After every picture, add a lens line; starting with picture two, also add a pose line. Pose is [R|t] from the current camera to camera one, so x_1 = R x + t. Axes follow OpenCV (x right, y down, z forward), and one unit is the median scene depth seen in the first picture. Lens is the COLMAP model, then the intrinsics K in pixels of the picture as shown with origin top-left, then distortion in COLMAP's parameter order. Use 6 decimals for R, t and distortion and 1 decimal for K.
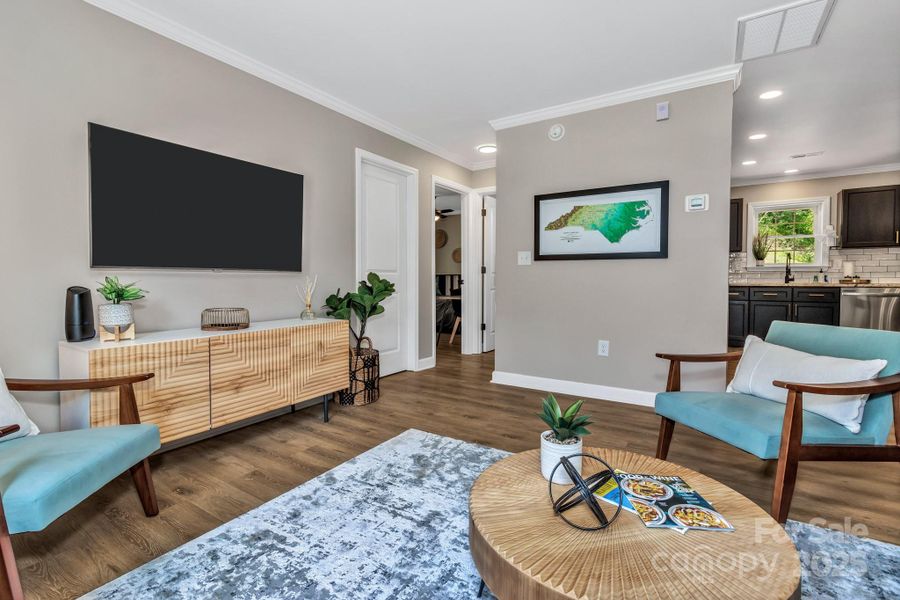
lens RADIAL K [[404.9, 0, 458.8], [0, 404.9, 295.2], [0, 0, 1]] dist [-0.012822, 0.000769]
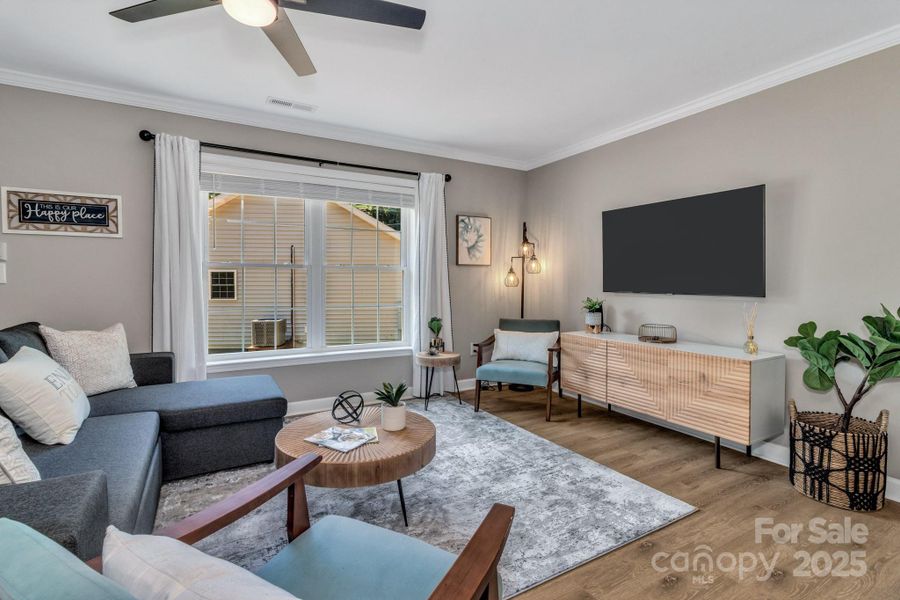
lens RADIAL K [[420.1, 0, 429.3], [0, 420.1, 290.7], [0, 0, 1]] dist [0.009710, 0.000072]
pose [[-0.503830, 0.022768, -0.863503, 0.687129], [-0.034924, 0.998298, 0.046700, -0.083645], [0.863096, 0.053686, -0.502178, 0.793826]]
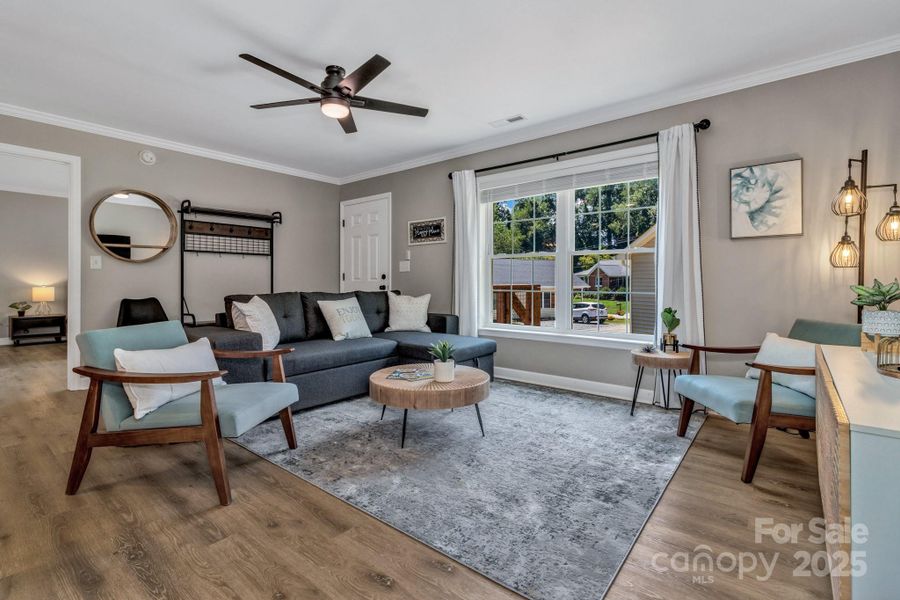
lens RADIAL K [[420.1, 0, 469.8], [0, 420.1, 285.9], [0, 0, 1]] dist [0.009710, 0.000072]
pose [[-0.993533, 0.001320, 0.113537, -0.042643], [0.006813, 0.998824, 0.048006, -0.049289], [-0.113340, 0.048469, -0.992373, 1.221506]]
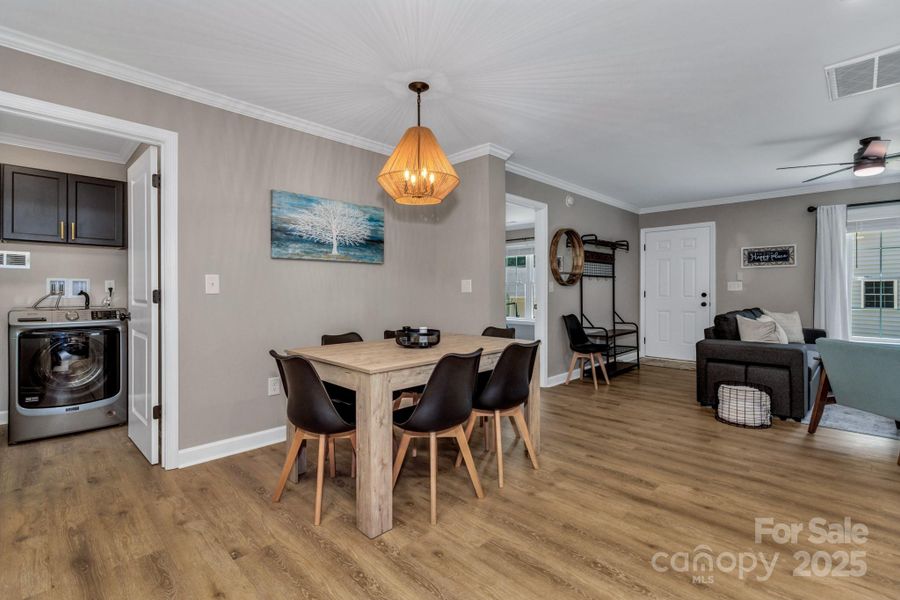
lens RADIAL K [[420.1, 0, 477.8], [0, 420.1, 290.2], [0, 0, 1]] dist [0.009710, 0.000072]
pose [[-0.982951, 0.004645, 0.183811, 1.191376], [0.011718, 0.999231, 0.037412, -0.116240], [-0.183496, 0.038928, -0.982249, 1.686470]]
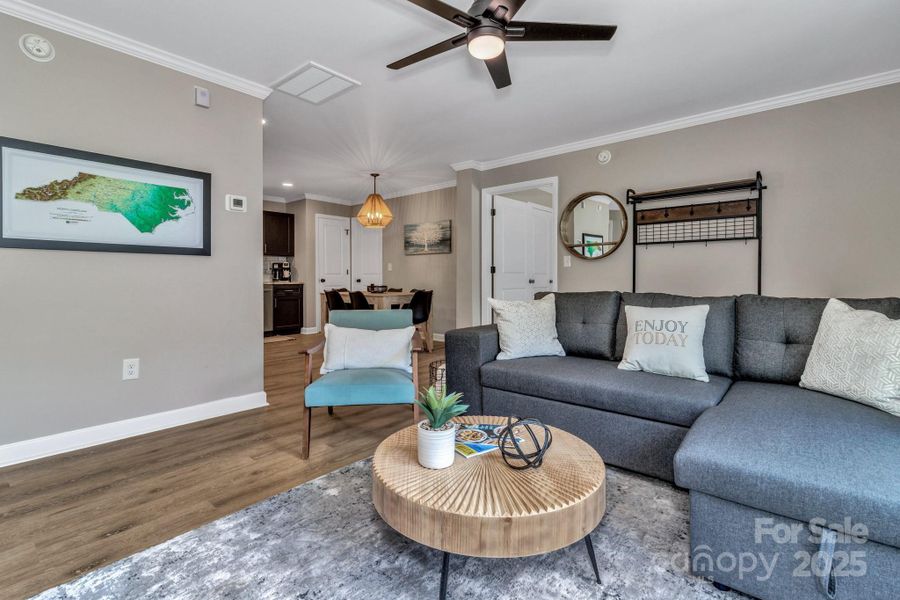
lens RADIAL K [[420.1, 0, 420.2], [0, 420.1, 283.6], [0, 0, 1]] dist [0.009710, 0.000072]
pose [[0.180970, -0.010002, 0.983438, -0.343552], [0.038031, 0.999272, 0.003165, -0.012133], [-0.982753, 0.036828, 0.181218, 0.330802]]
